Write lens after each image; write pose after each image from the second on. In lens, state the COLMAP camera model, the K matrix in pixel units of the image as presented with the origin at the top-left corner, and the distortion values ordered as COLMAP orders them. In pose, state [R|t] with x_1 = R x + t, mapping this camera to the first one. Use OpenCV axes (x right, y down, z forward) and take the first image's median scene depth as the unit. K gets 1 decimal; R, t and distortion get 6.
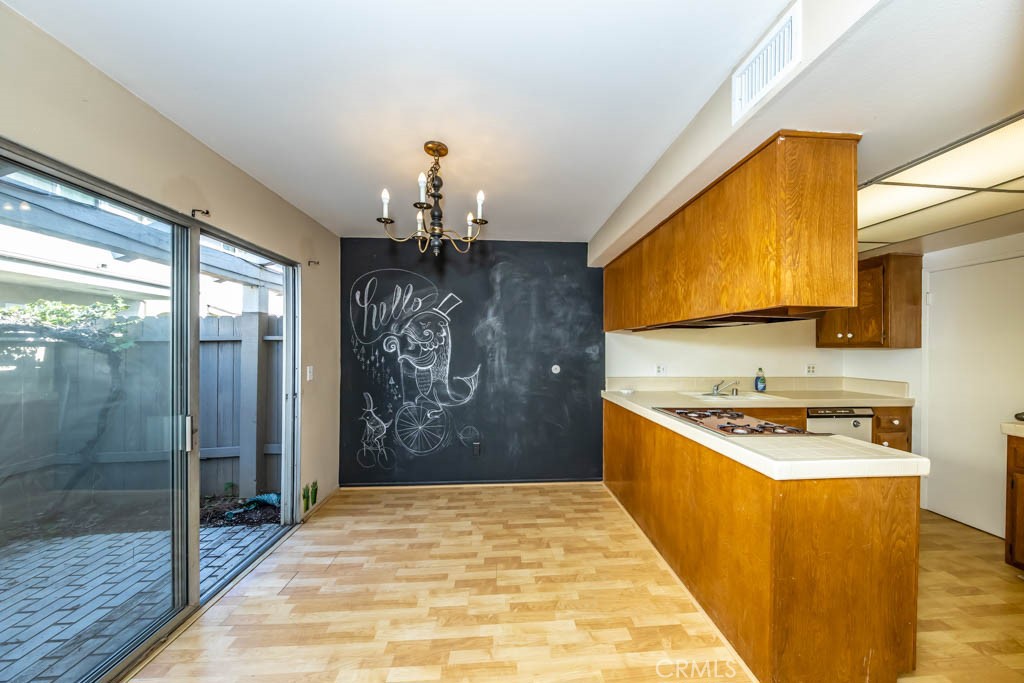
lens RADIAL K [[332.9, 0, 518.6], [0, 332.9, 348.5], [0, 0, 1]] dist [0.004261, -0.004235]
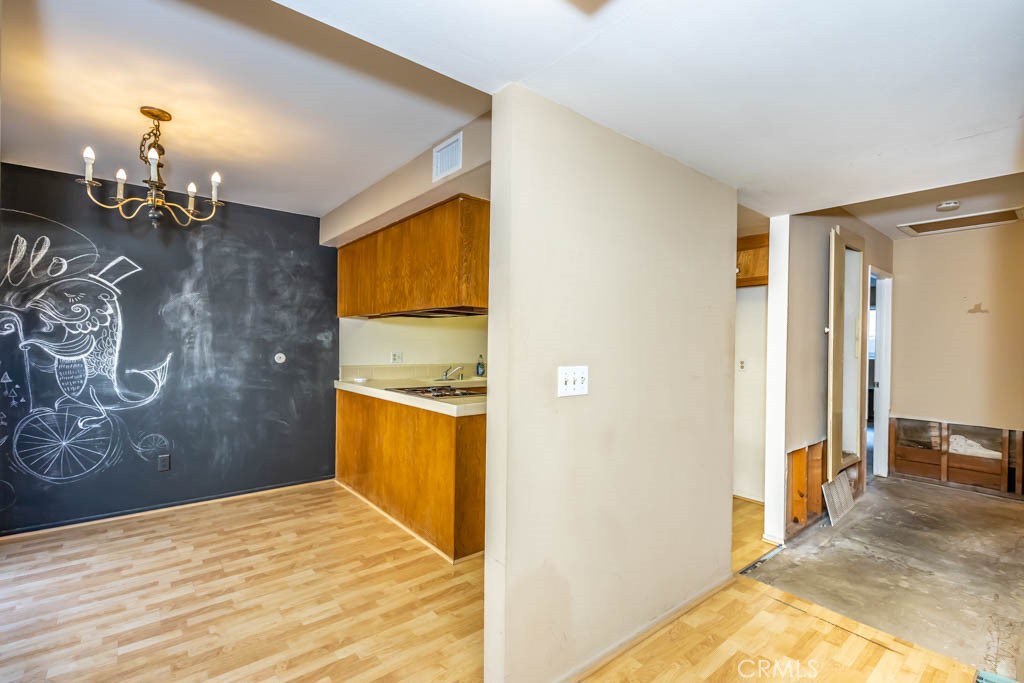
lens RADIAL K [[466.2, 0, 519.0], [0, 466.2, 345.4], [0, 0, 1]] dist [0.012154, -0.005985]
pose [[0.805719, 0.004709, 0.592279, -0.110519], [-0.009968, 0.999935, 0.005610, 0.016646], [-0.592214, -0.010424, 0.805713, -0.359532]]
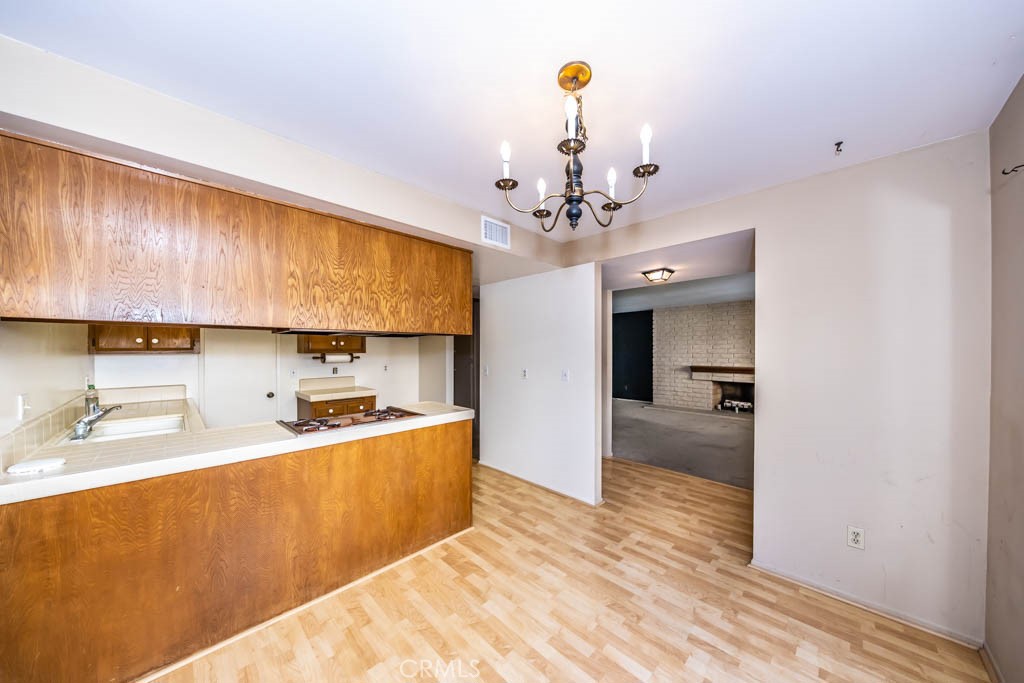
lens RADIAL K [[337.6, 0, 518.6], [0, 337.6, 350.6], [0, 0, 1]] dist [0.009322, -0.006055]
pose [[-0.671680, -0.005438, 0.740821, -0.378413], [-0.001060, 0.999979, 0.006379, -0.017052], [-0.740840, 0.003499, -0.671672, 0.848000]]
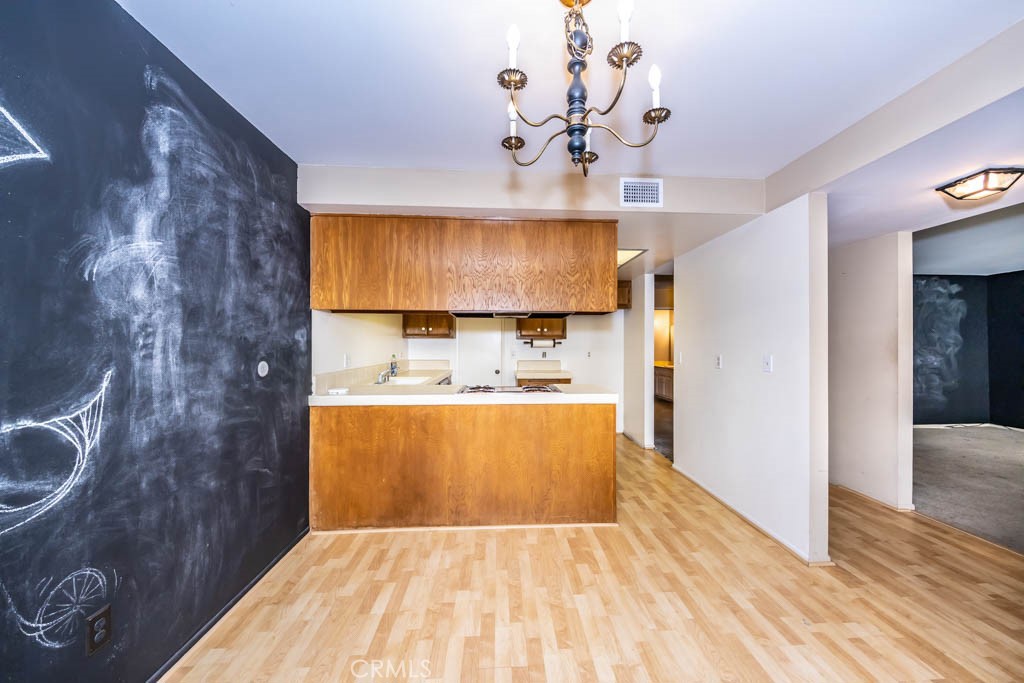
lens RADIAL K [[353.7, 0, 519.0], [0, 353.7, 342.0], [0, 0, 1]] dist [0.012125, -0.007132]
pose [[0.003919, 0.004013, 0.999984, -0.477504], [-0.002454, 0.999989, -0.004003, 0.020420], [-0.999989, -0.002438, 0.003929, 0.595836]]
